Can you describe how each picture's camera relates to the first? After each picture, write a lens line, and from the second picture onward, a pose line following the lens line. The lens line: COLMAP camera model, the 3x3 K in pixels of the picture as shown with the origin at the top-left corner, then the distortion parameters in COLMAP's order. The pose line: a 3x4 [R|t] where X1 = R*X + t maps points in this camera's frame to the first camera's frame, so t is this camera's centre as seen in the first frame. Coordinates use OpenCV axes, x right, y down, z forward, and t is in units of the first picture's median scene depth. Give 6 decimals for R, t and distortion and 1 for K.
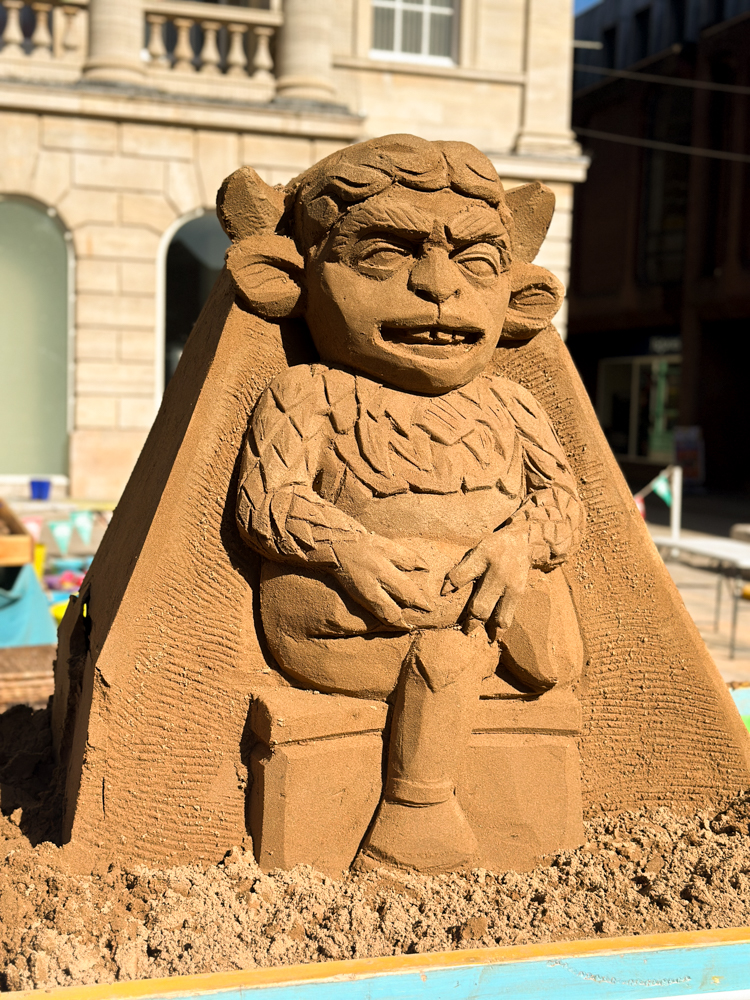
lens RADIAL K [[1419.1, 0, 376.3], [0, 1419.1, 504.4], [0, 0, 1]] dist [0.128385, 0.000000]
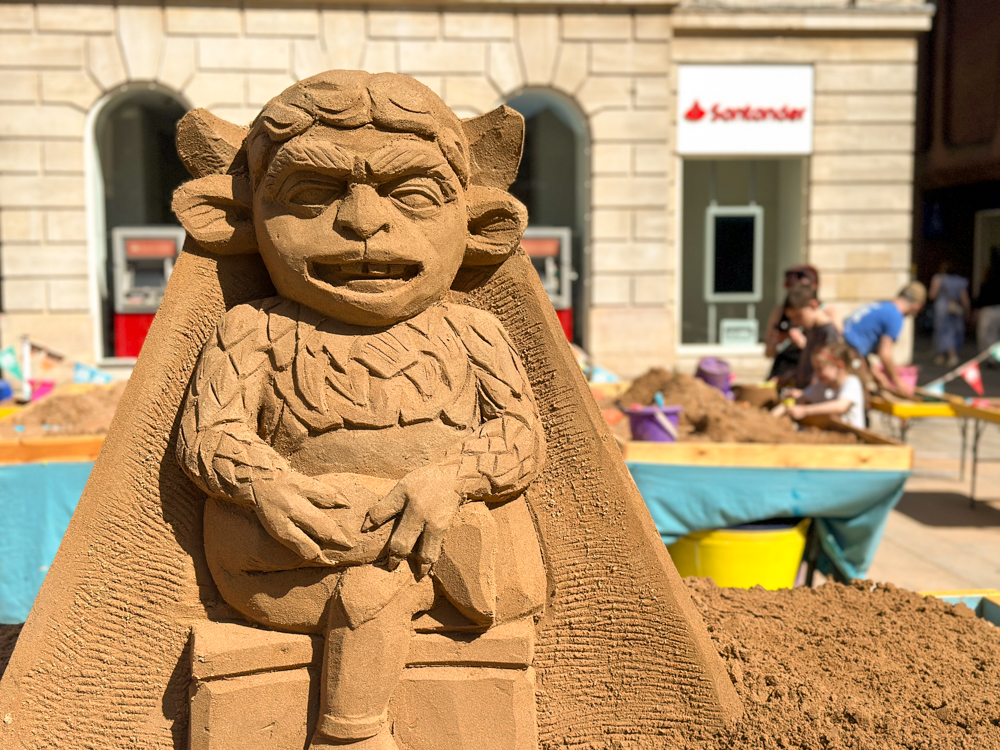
lens RADIAL K [[1419.1, 0, 495.6], [0, 1419.1, 388.8], [0, 0, 1]] dist [0.128385, 0.000000]
pose [[0.982541, -0.018055, -0.185168, 0.311665], [0.020559, 0.999721, 0.011611, -0.044543], [0.184906, -0.015215, 0.982638, 0.029687]]
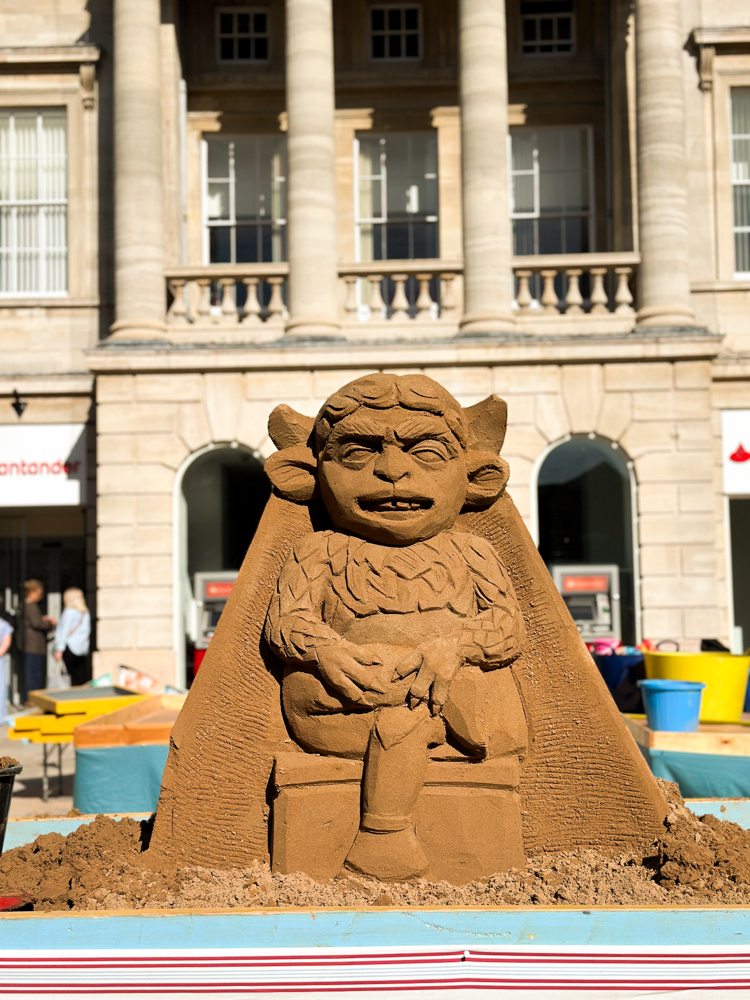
lens RADIAL K [[1419.1, 0, 355.2], [0, 1419.1, 496.5], [0, 0, 1]] dist [0.128385, 0.000000]
pose [[0.946154, -0.072527, -0.315489, 0.456030], [0.020095, 0.985858, -0.166371, 0.112323], [0.323093, 0.151073, 0.934231, -0.364409]]
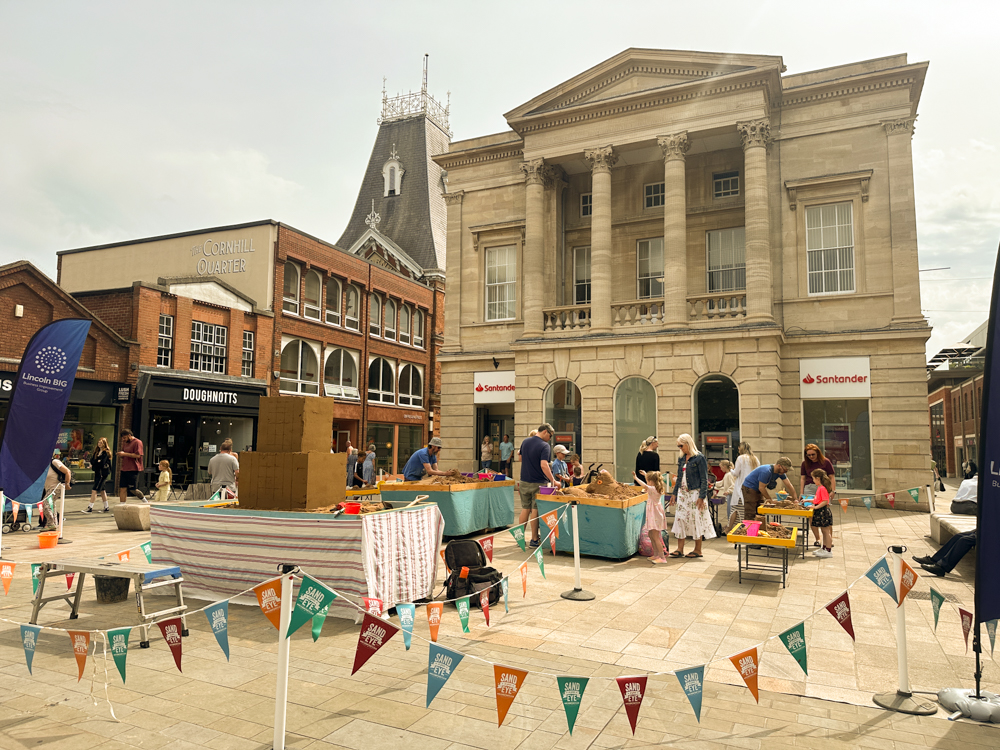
lens RADIAL K [[710.2, 0, 516.4], [0, 710.2, 396.6], [0, 0, 1]] dist [0.111571, -0.017001]
pose [[0.760720, -0.070439, -0.645247, 3.114058], [-0.035318, 0.988130, -0.149508, 0.199499], [0.648118, 0.136522, 0.749202, -0.901744]]
